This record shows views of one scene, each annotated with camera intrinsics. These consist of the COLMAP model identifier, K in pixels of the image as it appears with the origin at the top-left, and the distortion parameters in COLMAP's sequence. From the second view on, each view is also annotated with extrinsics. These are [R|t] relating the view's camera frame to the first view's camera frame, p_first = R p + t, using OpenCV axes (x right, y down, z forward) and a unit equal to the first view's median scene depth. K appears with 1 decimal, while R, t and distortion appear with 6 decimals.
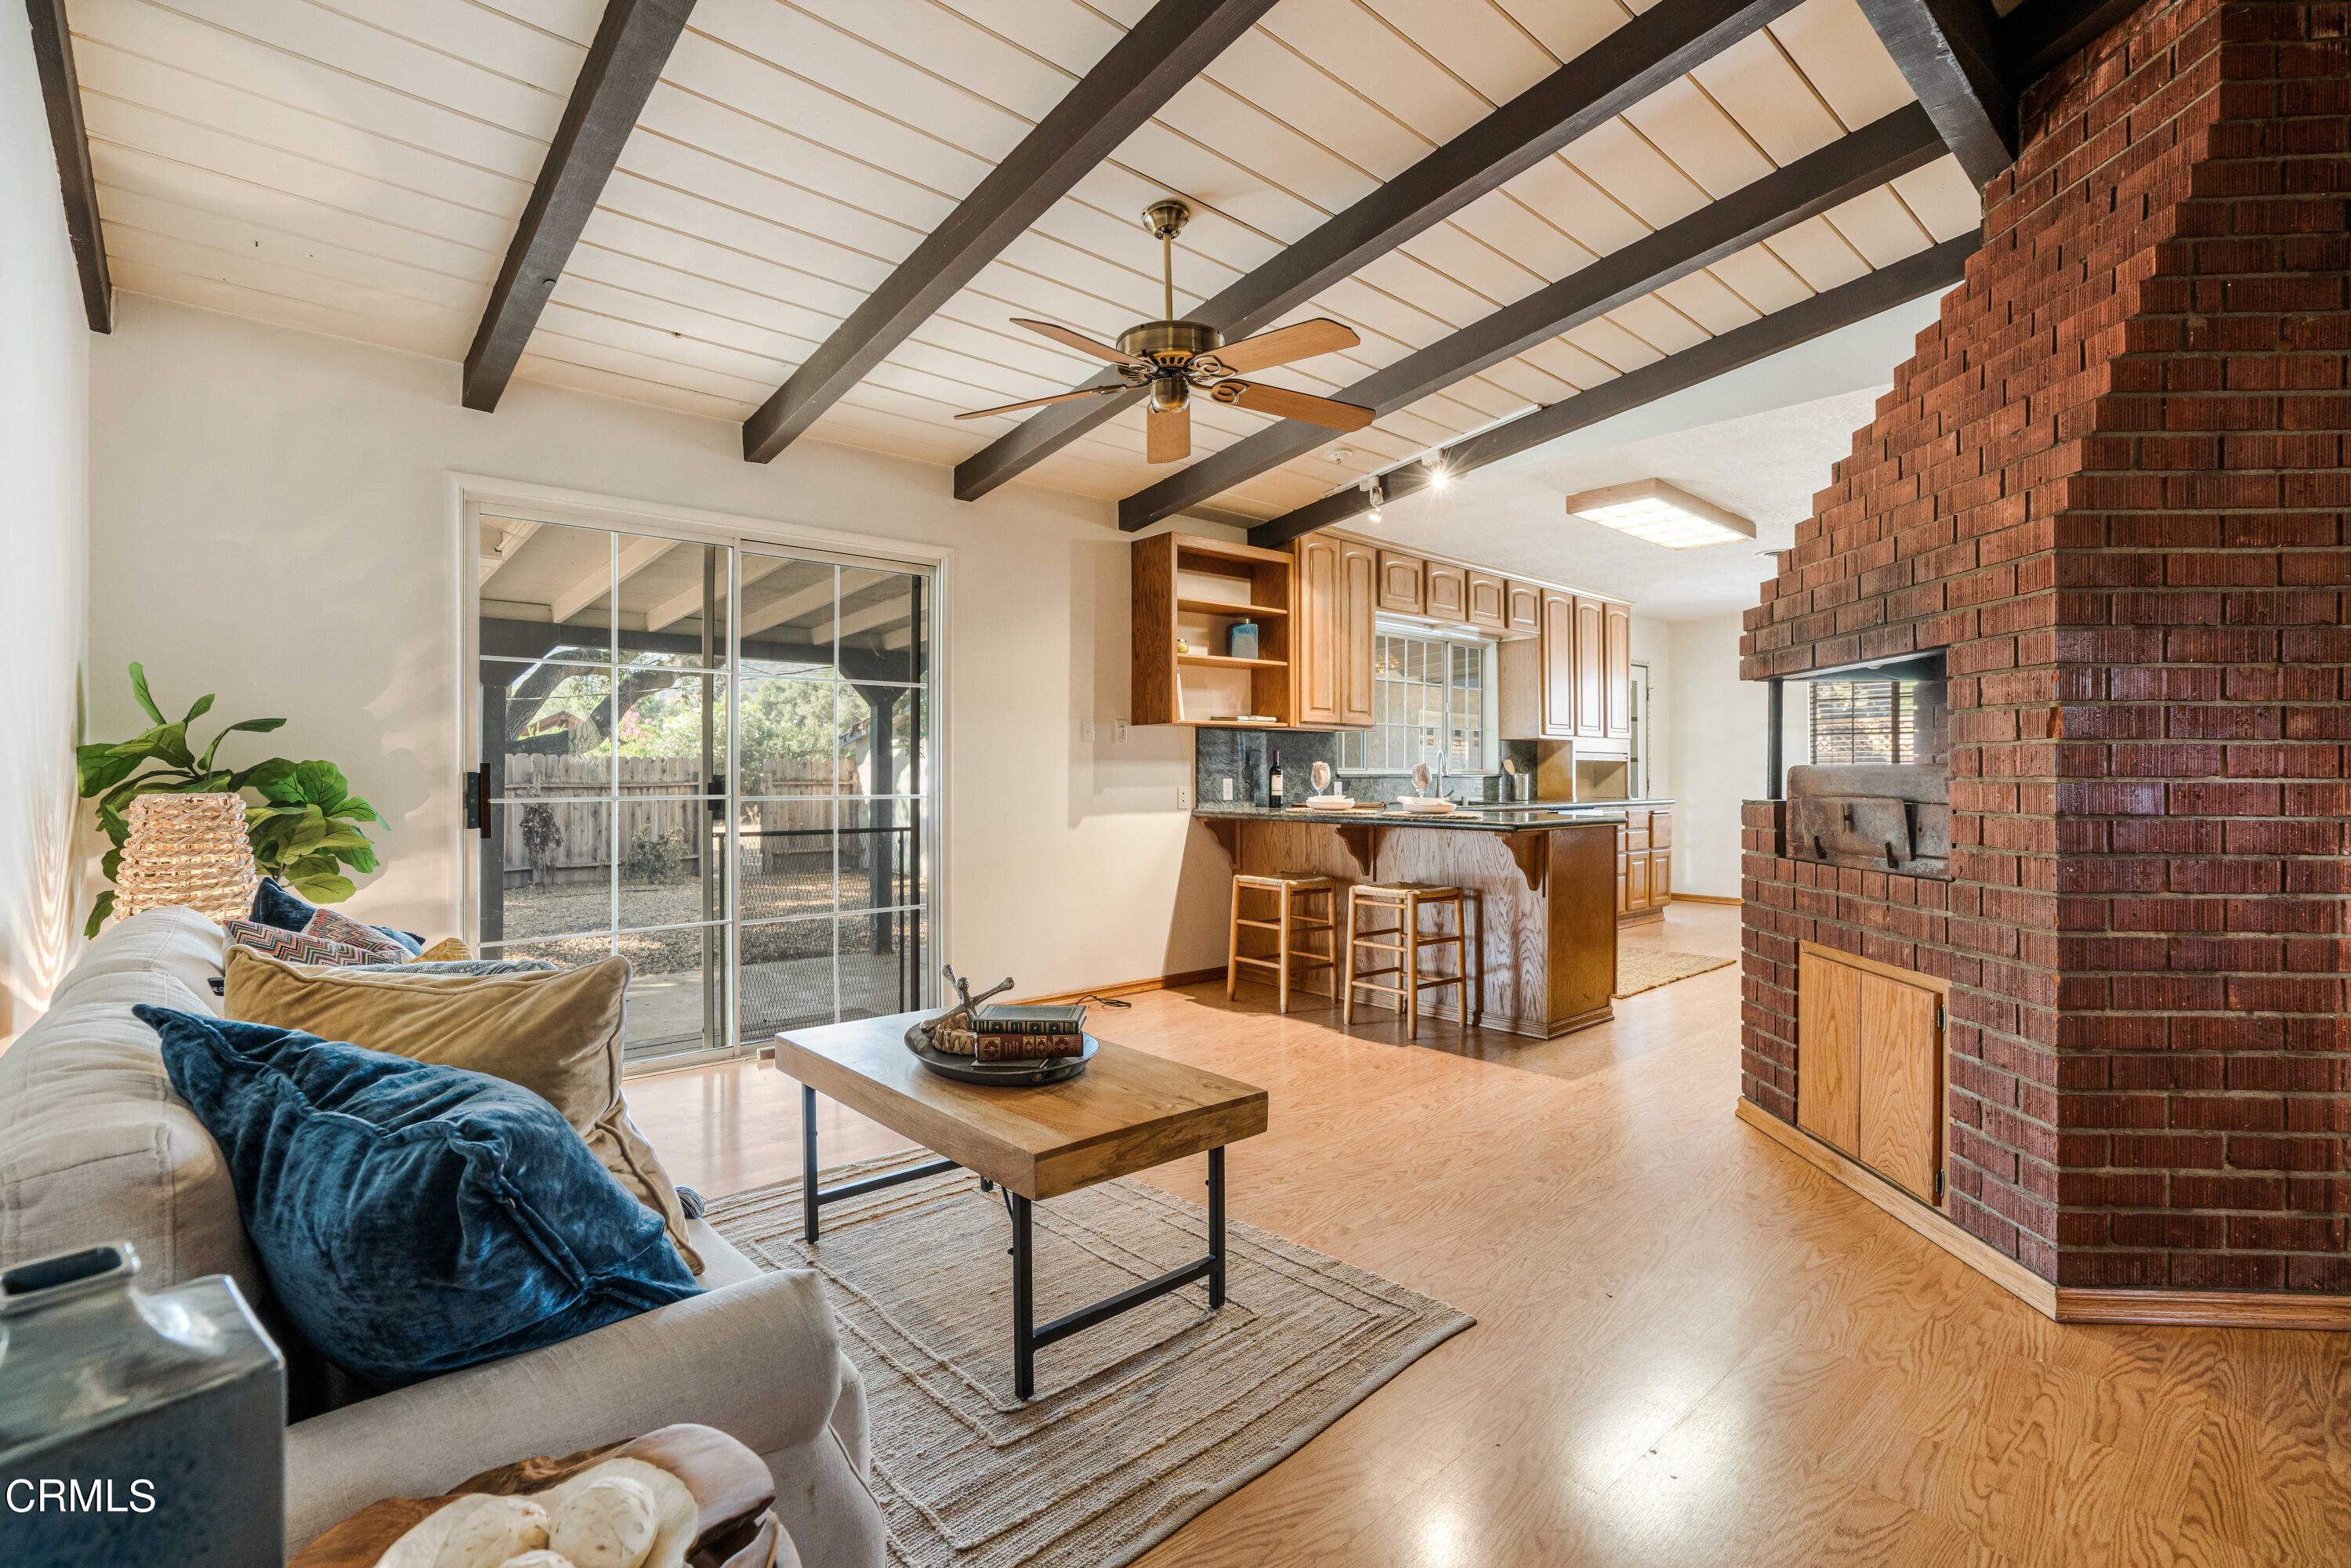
lens RADIAL K [[1071.7, 0, 1174.9], [0, 1071.7, 759.2], [0, 0, 1]] dist [-0.040645, 0.000013]
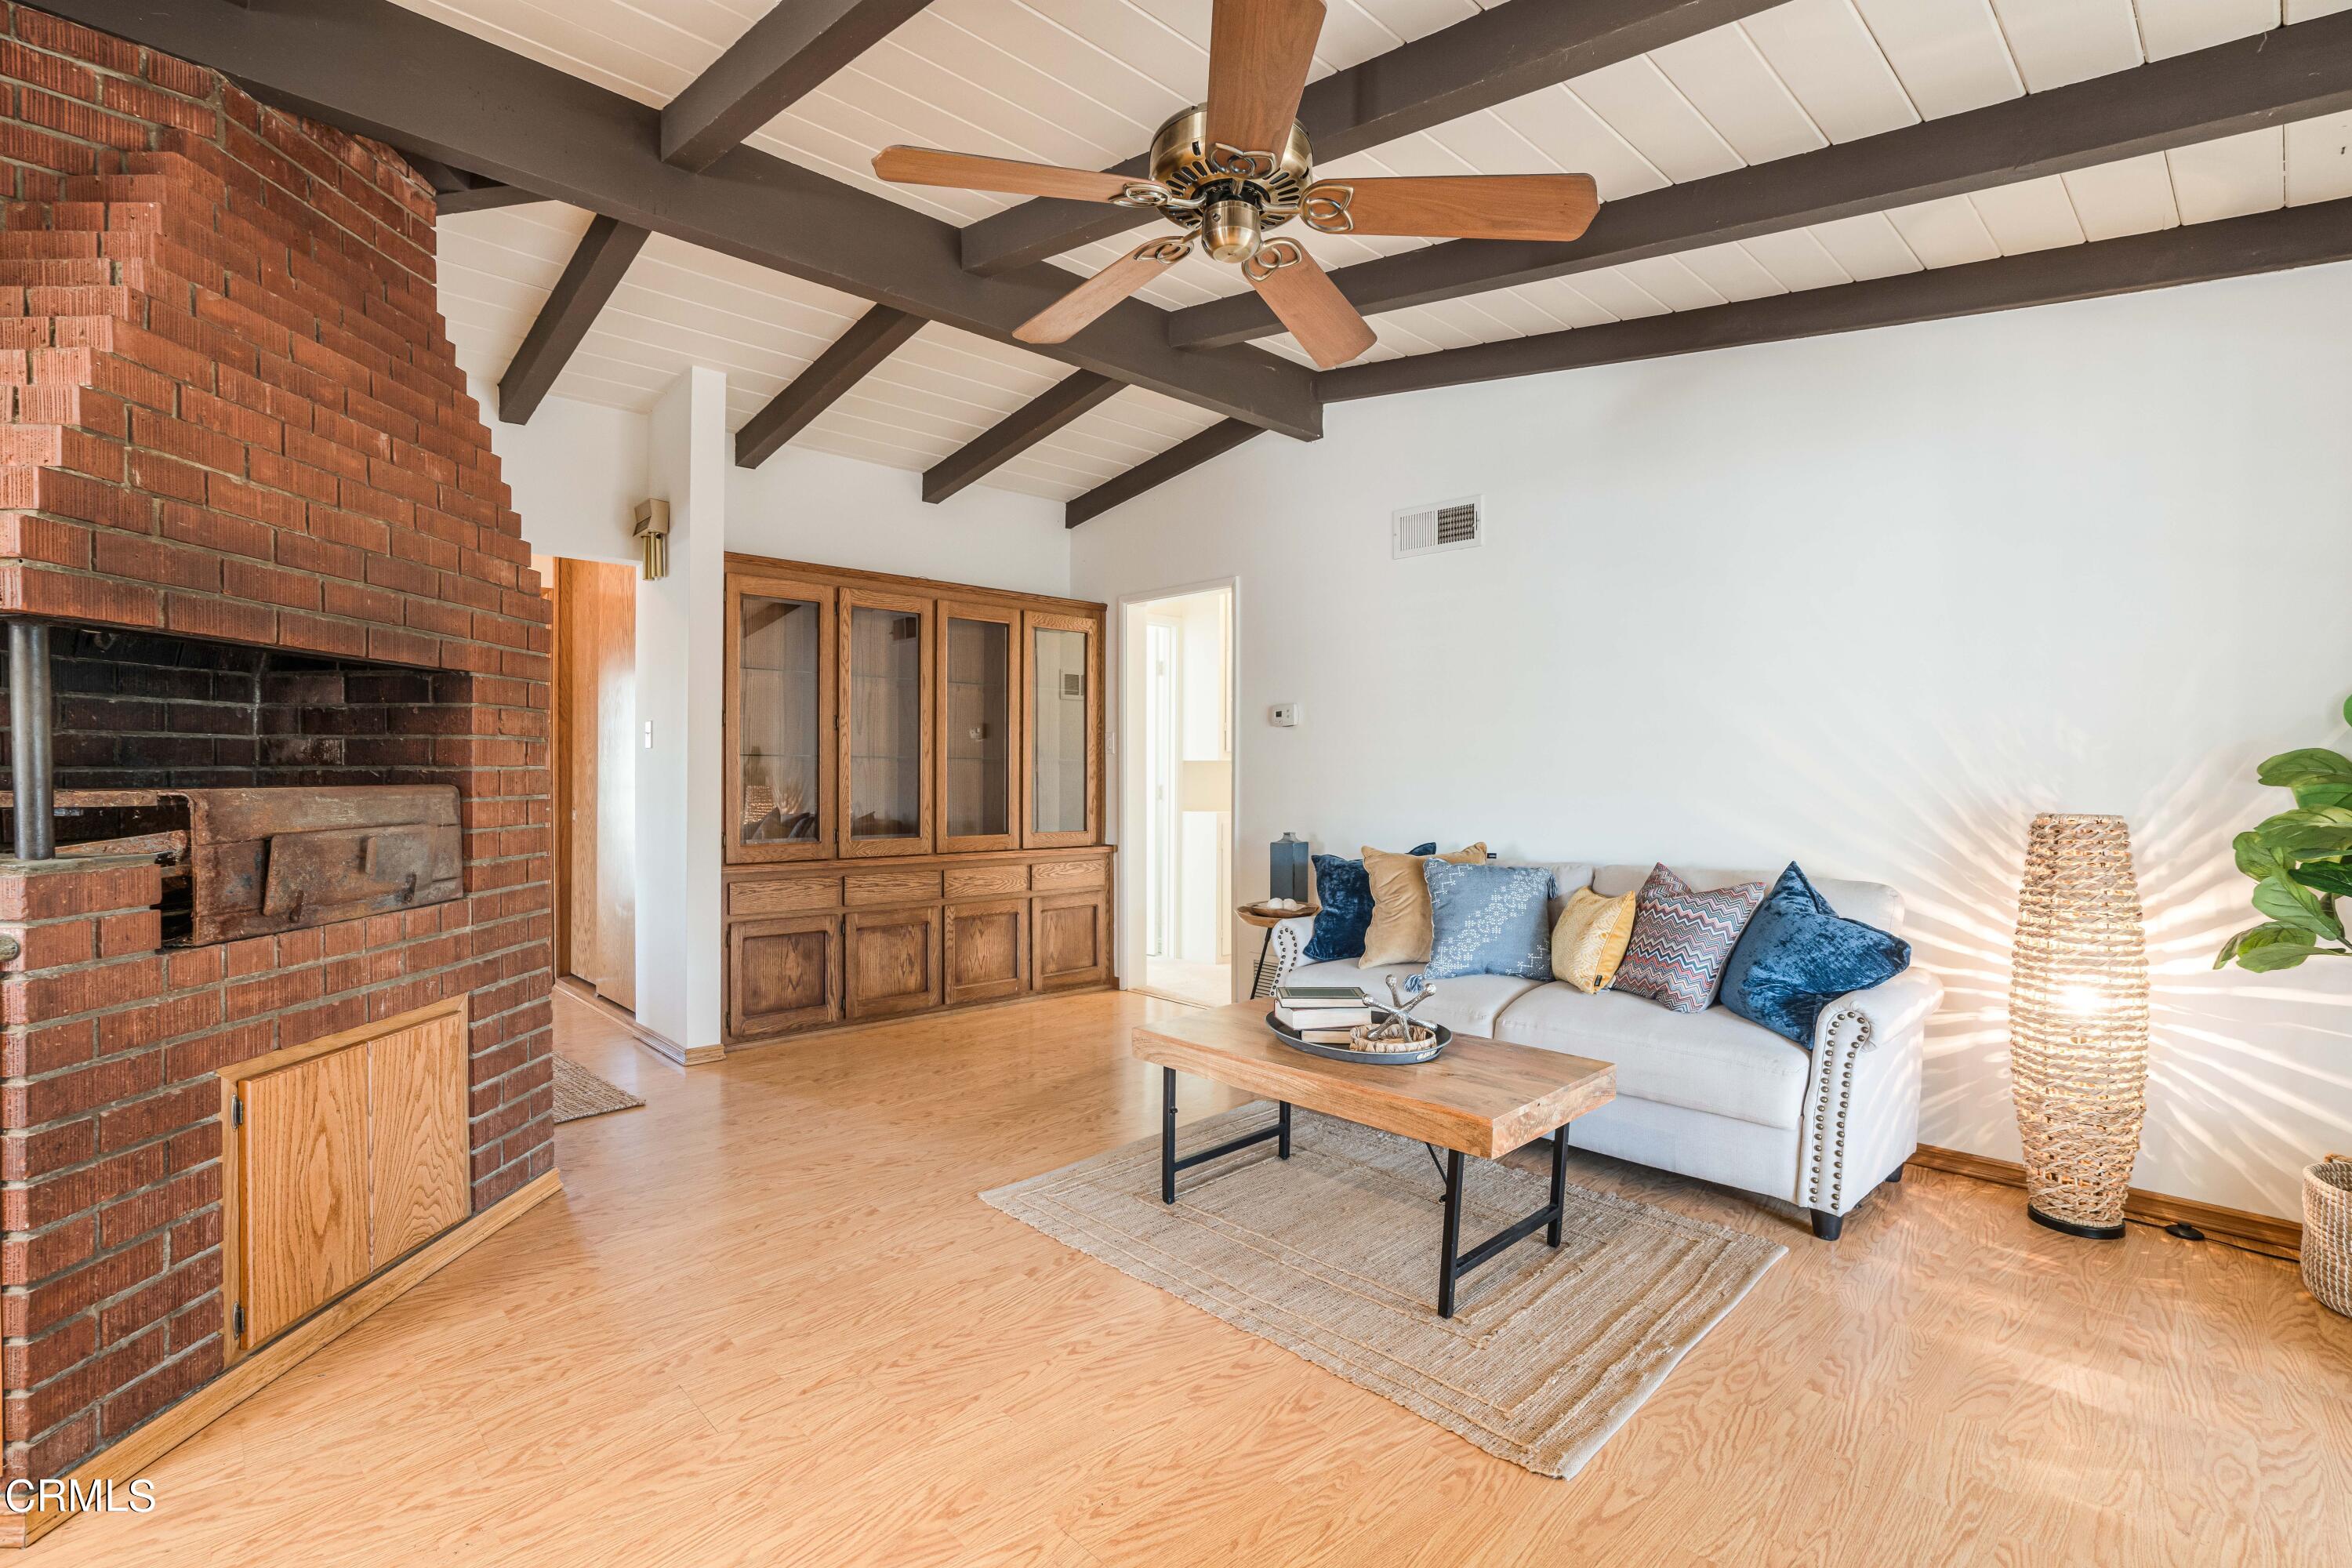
lens RADIAL K [[1066.7, 0, 1171.1], [0, 1066.7, 783.7], [0, 0, 1]] dist [-0.051997, 0.025174]
pose [[-0.999799, -0.002302, -0.019900, 0.020672], [-0.002225, 0.999990, -0.003894, 0.002028], [0.019909, -0.003849, -0.999794, 0.742594]]
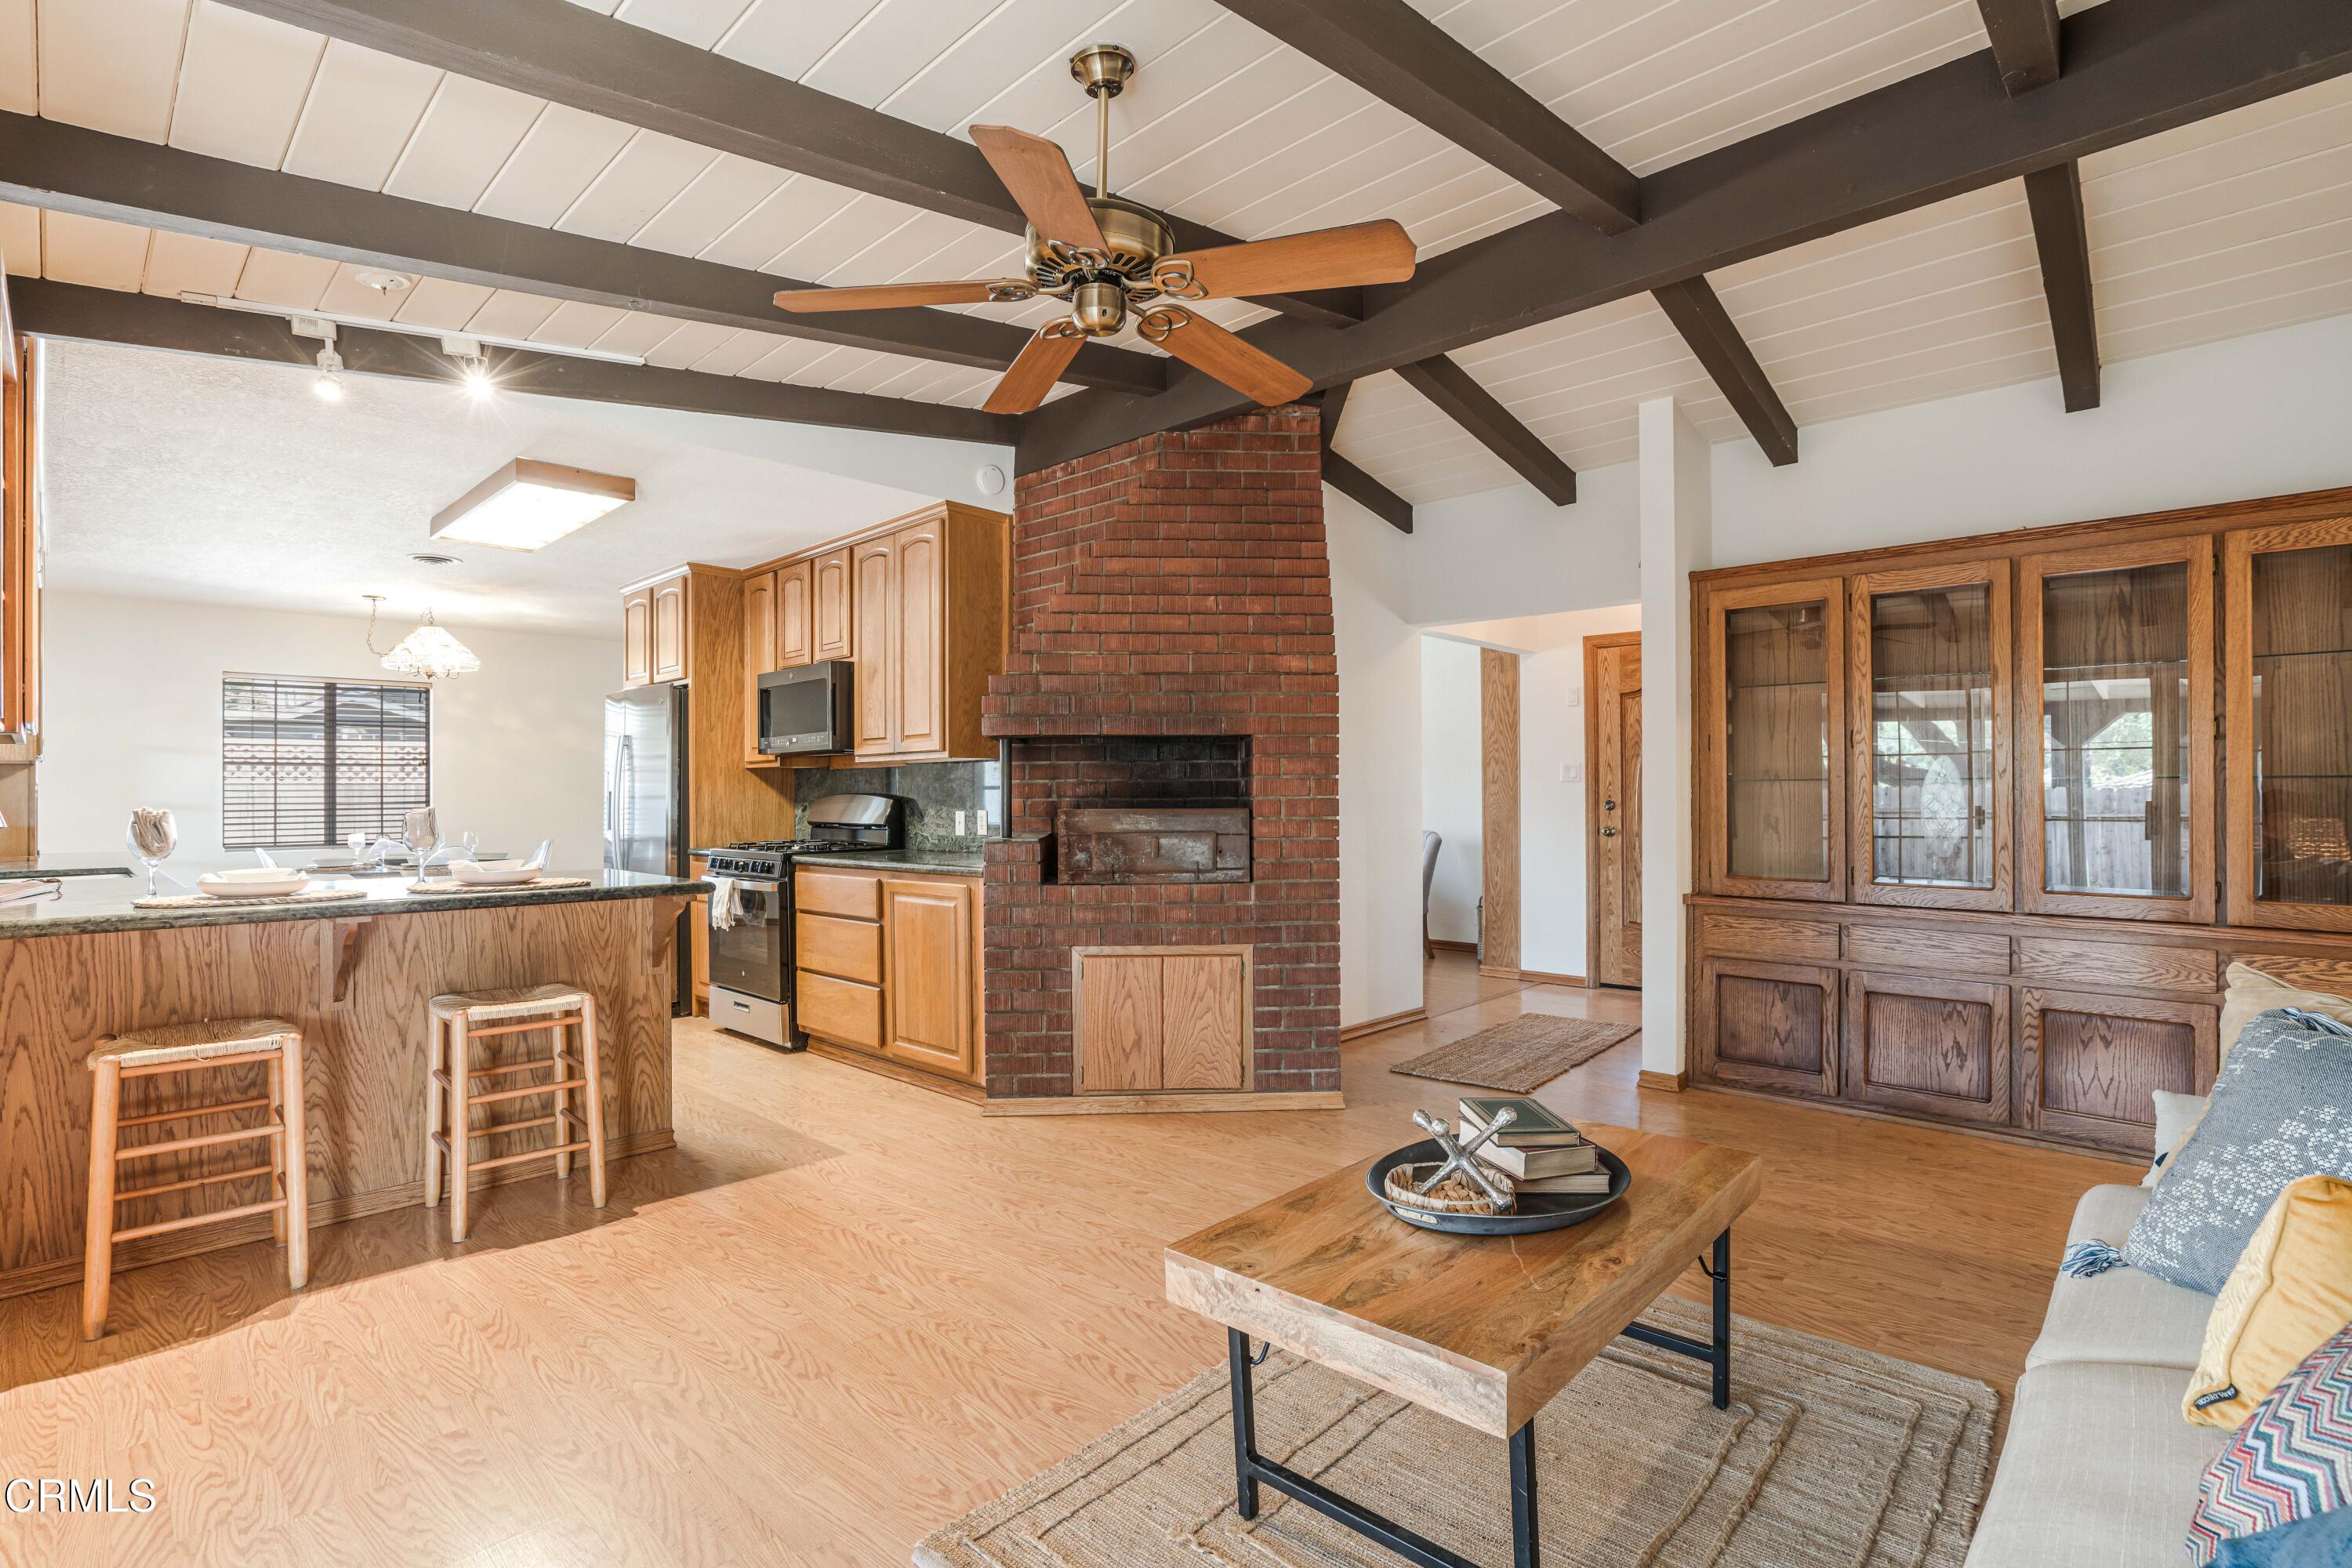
lens RADIAL K [[1066.7, 0, 1171.1], [0, 1066.7, 783.7], [0, 0, 1]] dist [-0.051997, 0.025174]
pose [[-0.085538, 0.018223, 0.996168, -0.317850], [-0.011516, 0.999748, -0.019277, -0.000573], [-0.996268, -0.013120, -0.085307, 0.455675]]
